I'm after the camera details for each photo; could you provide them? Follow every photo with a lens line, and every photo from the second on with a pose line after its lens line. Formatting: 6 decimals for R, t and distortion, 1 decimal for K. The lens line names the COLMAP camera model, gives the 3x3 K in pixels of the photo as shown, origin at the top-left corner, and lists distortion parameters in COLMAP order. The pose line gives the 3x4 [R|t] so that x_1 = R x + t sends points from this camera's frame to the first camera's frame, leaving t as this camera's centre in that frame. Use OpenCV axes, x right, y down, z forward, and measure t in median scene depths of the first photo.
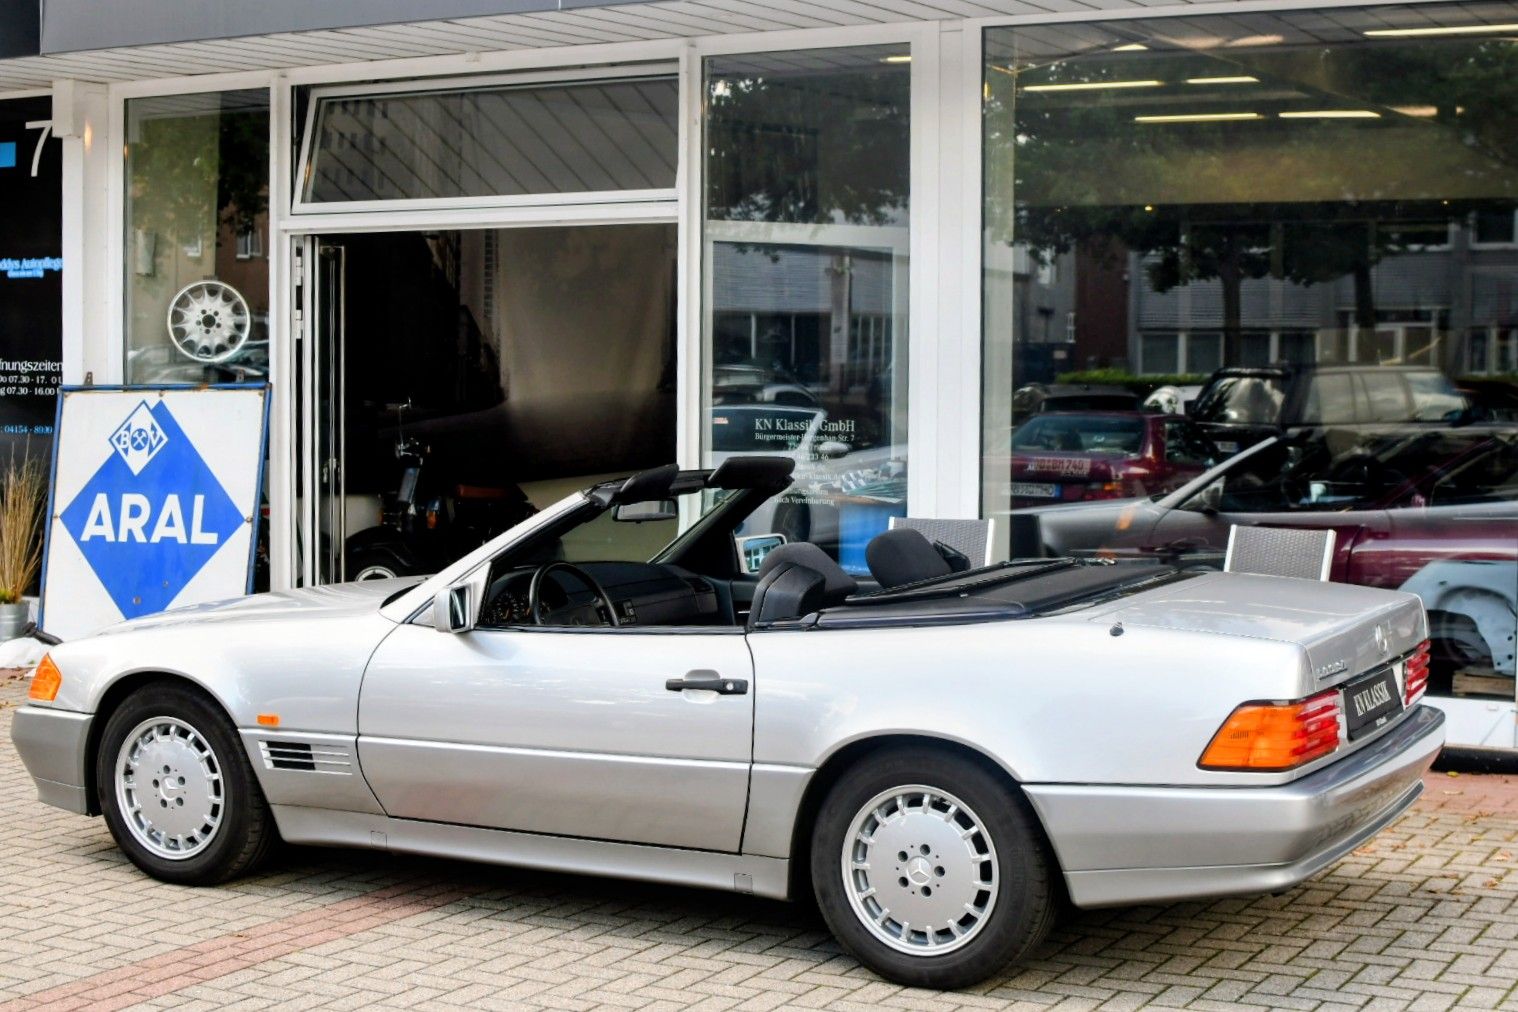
lens RADIAL K [[2499.2, 0, 759.0], [0, 2499.2, 506.0], [0, 0, 1]] dist [-0.201609, 0.156045]
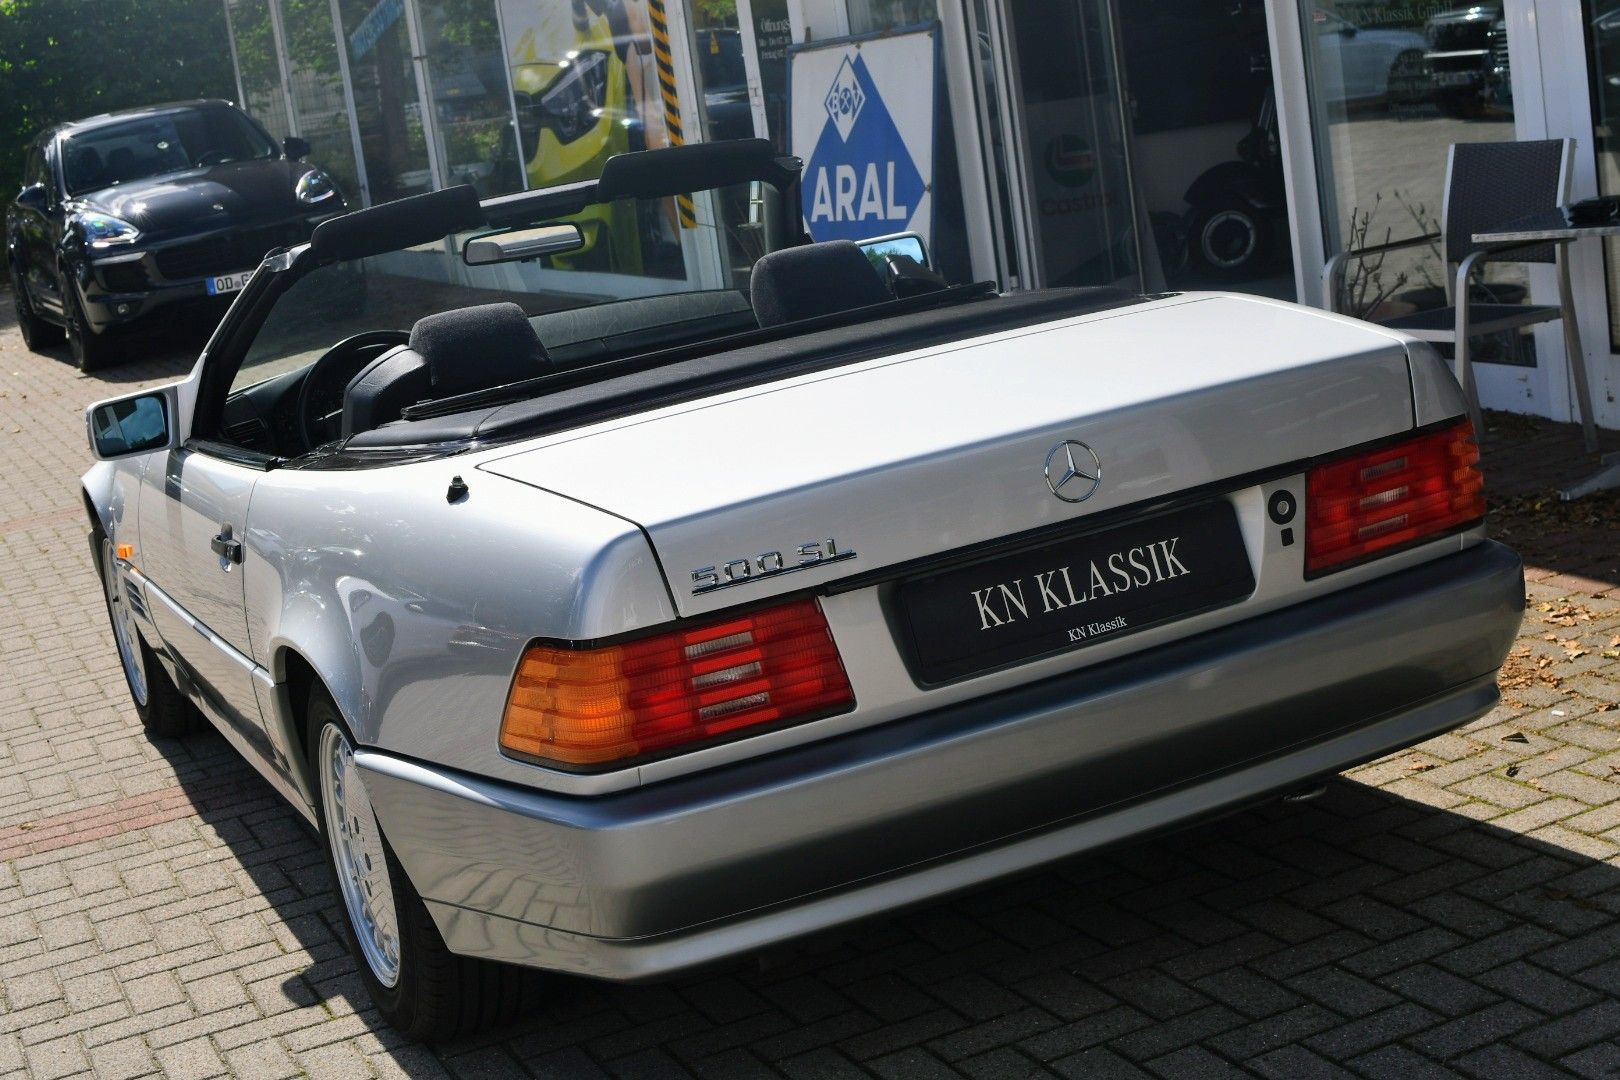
lens RADIAL K [[2499.3, 0, 810.0], [0, 2499.3, 540.0], [0, 0, 1]] dist [-0.193089, 0.214363]
pose [[0.785893, 0.005406, -0.618339, 0.282701], [0.111164, 0.982435, 0.149877, -0.008065], [0.608288, -0.186525, 0.771488, 0.305652]]
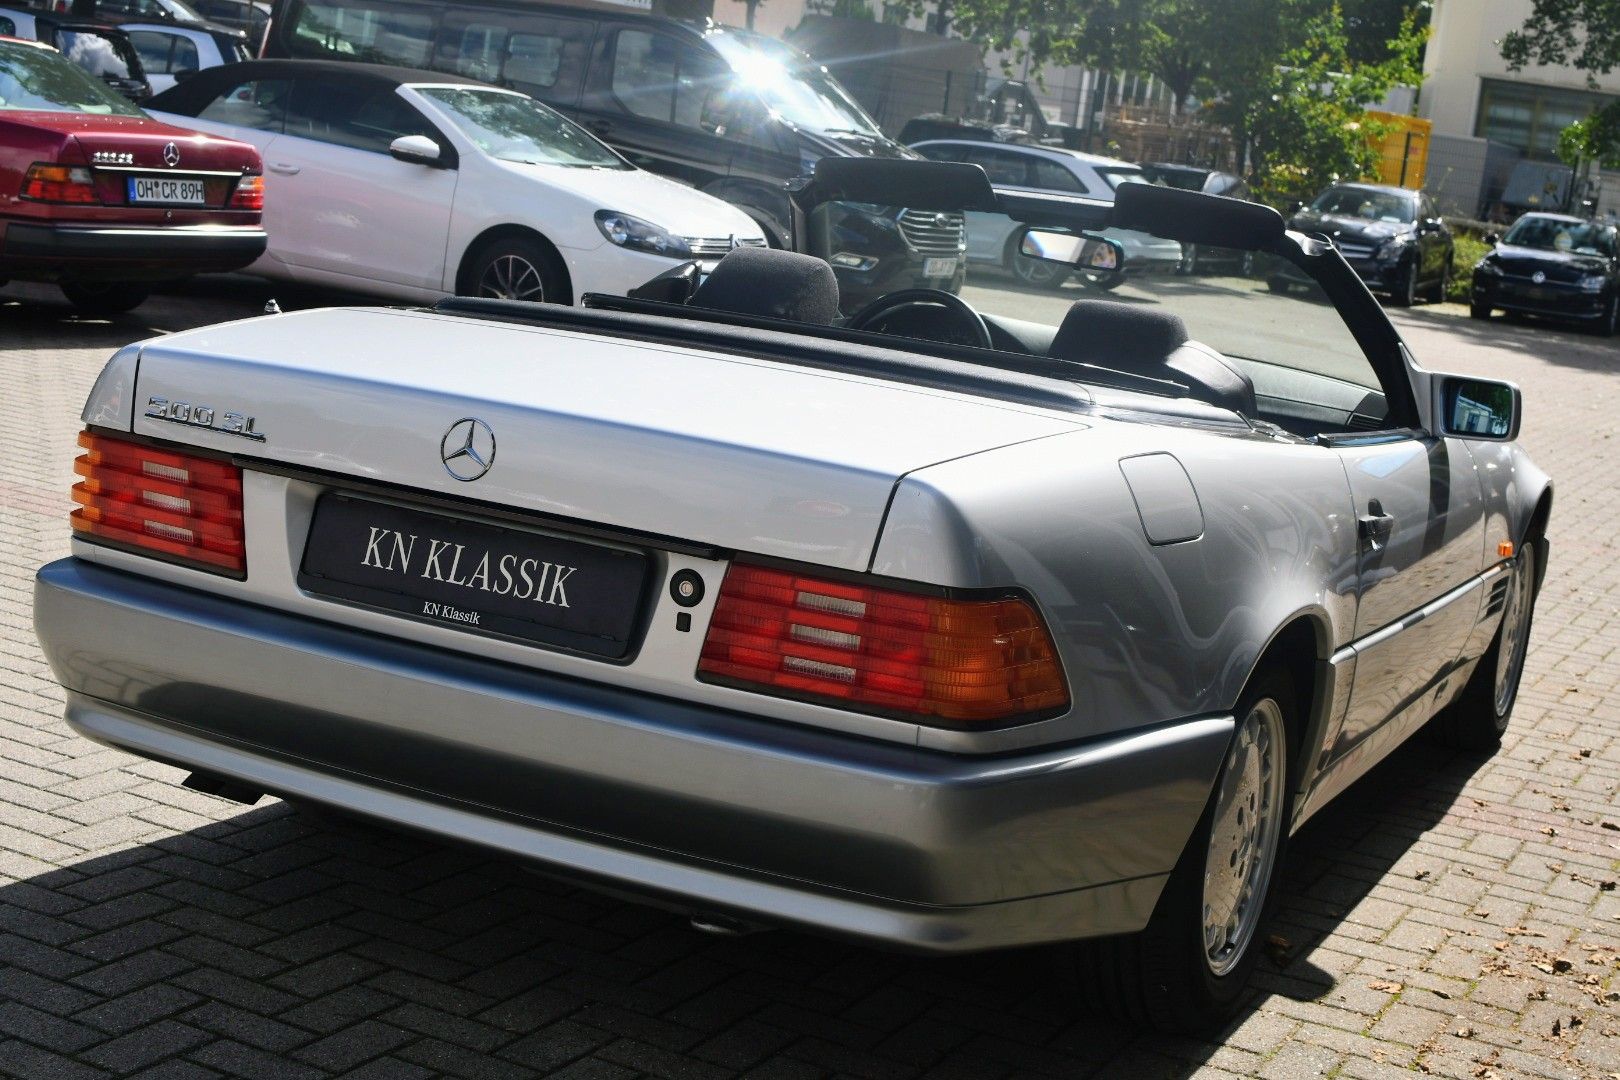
lens RADIAL K [[2499.3, 0, 810.0], [0, 2499.3, 540.0], [0, 0, 1]] dist [-0.193089, 0.214363]
pose [[0.041110, 0.173756, -0.983930, 0.401430], [-0.177803, 0.970317, 0.163923, -0.011904], [0.983207, 0.168206, 0.070784, 0.555852]]
